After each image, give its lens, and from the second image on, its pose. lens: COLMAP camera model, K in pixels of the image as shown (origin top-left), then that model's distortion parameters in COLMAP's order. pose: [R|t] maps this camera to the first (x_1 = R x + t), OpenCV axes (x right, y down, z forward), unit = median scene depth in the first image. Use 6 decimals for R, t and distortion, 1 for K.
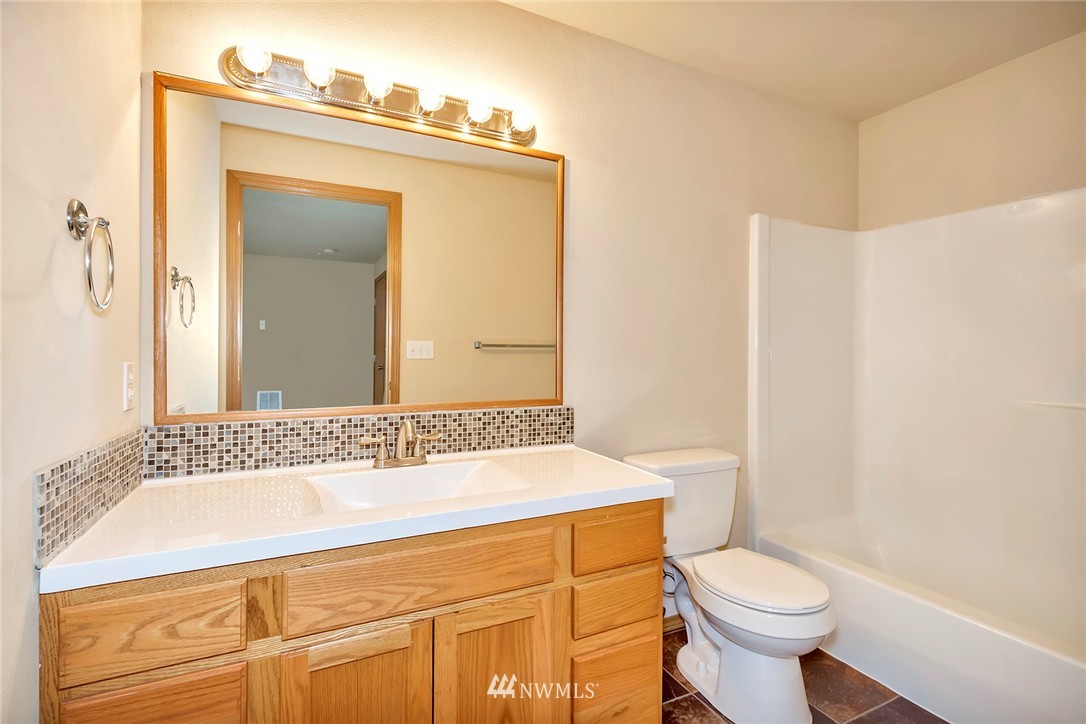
lens RADIAL K [[492.3, 0, 552.2], [0, 492.3, 359.4], [0, 0, 1]] dist [-0.000746, -0.000406]
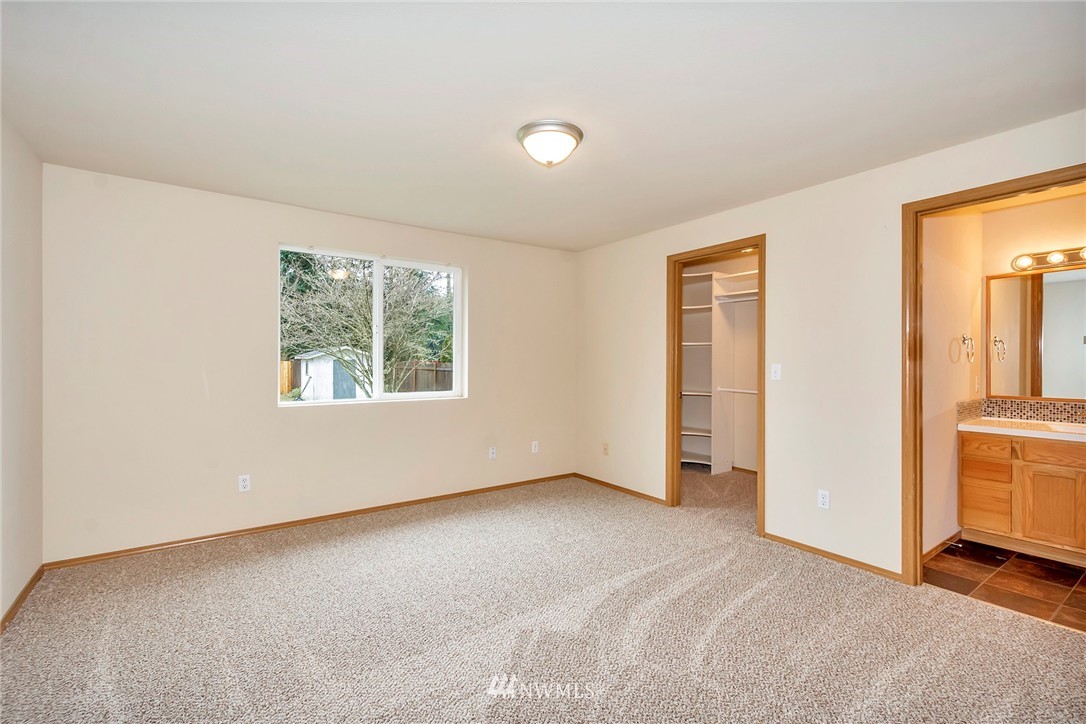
lens RADIAL K [[492.3, 0, 552.2], [0, 492.3, 359.4], [0, 0, 1]] dist [-0.000746, -0.000406]
pose [[0.153460, -0.001684, -0.988153, 1.674192], [-0.004658, 0.999986, -0.002428, -0.078718], [0.988144, 0.004975, 0.153450, -1.986312]]
